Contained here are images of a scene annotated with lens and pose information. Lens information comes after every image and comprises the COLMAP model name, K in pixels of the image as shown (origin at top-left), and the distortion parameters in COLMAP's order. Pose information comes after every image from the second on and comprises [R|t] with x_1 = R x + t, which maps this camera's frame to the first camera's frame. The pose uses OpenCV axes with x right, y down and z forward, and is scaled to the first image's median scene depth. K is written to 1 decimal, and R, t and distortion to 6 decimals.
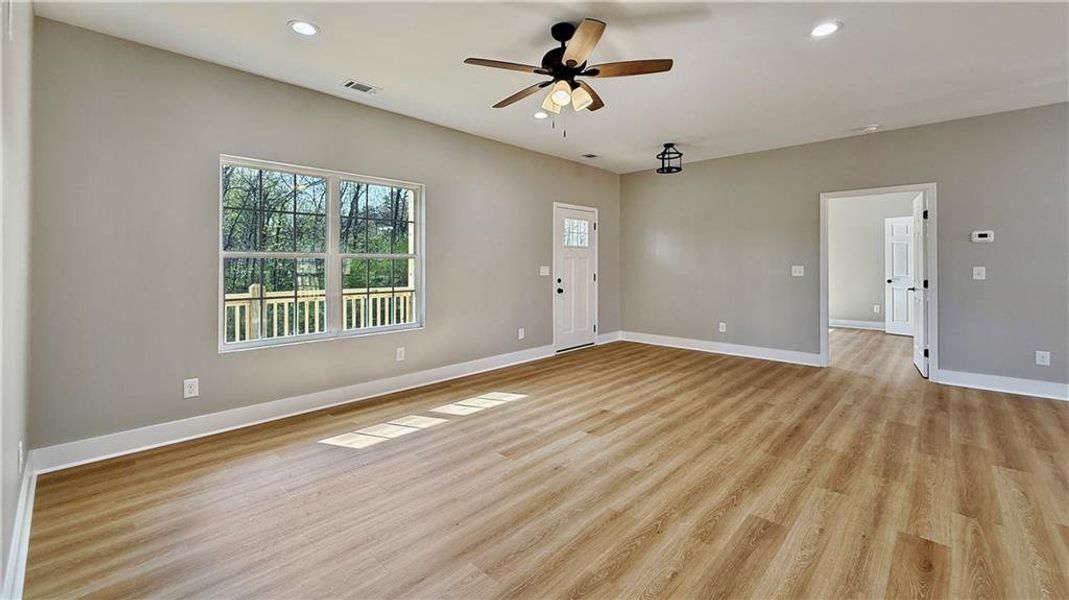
lens RADIAL K [[426.3, 0, 545.1], [0, 426.3, 262.0], [0, 0, 1]] dist [-0.000452, -0.000254]
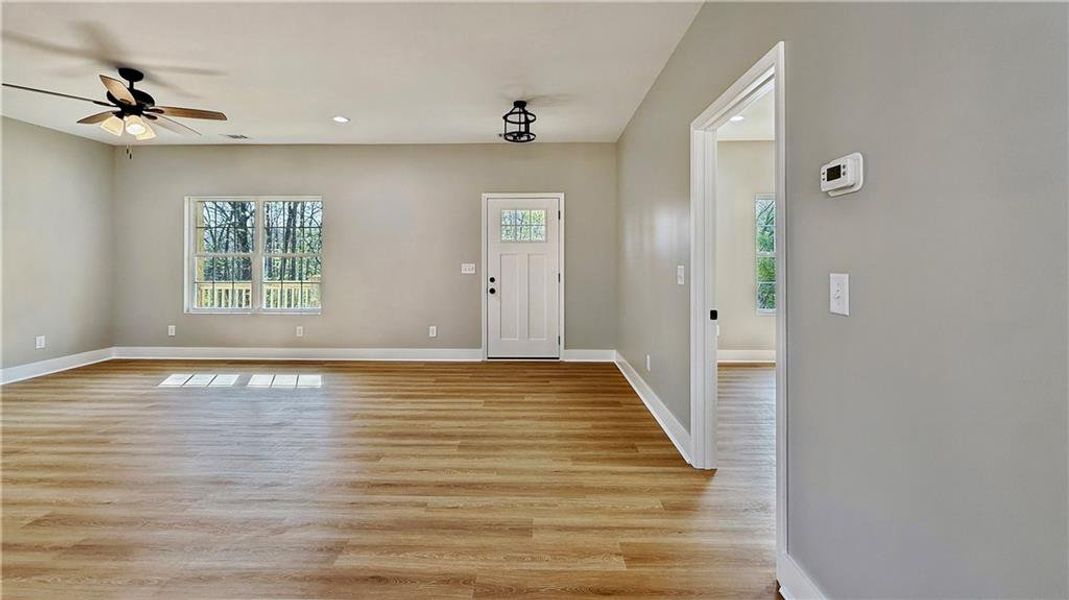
lens RADIAL K [[438.3, 0, 531.5], [0, 438.3, 260.2], [0, 0, 1]] dist [0.000575, 0.000098]
pose [[0.676318, -0.000044, -0.736610, 1.405758], [0.003387, 0.999990, 0.003050, -0.000810], [0.736602, -0.004558, 0.676311, 0.788003]]
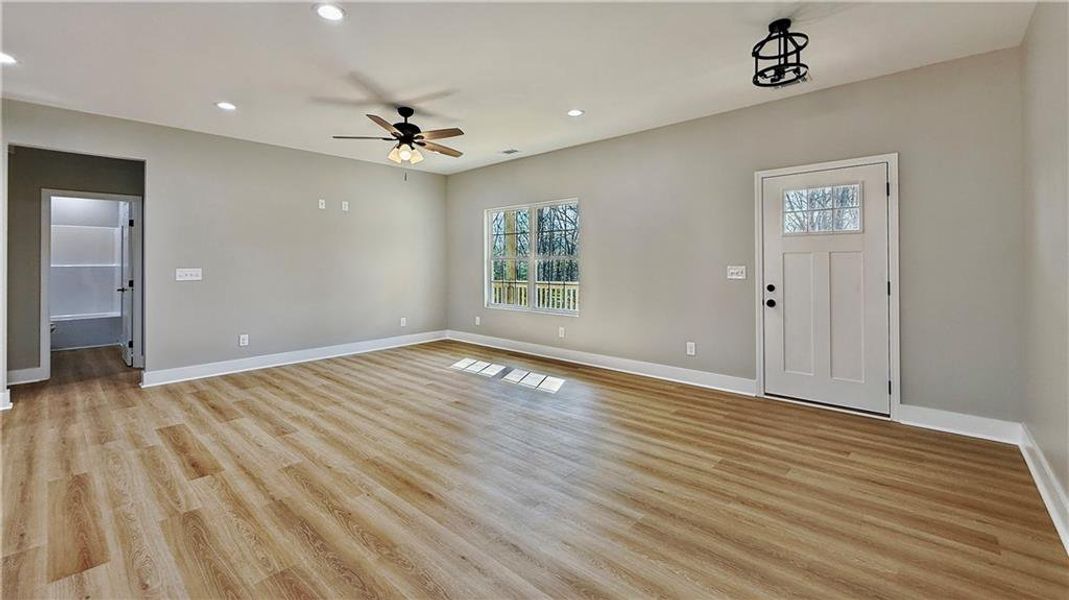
lens RADIAL K [[438.3, 0, 531.5], [0, 438.3, 260.2], [0, 0, 1]] dist [0.000575, 0.000098]
pose [[0.021376, -0.007549, -0.999743, 1.281250], [0.009768, 0.999925, -0.007341, 0.003667], [0.999724, -0.009609, 0.021449, 1.117790]]
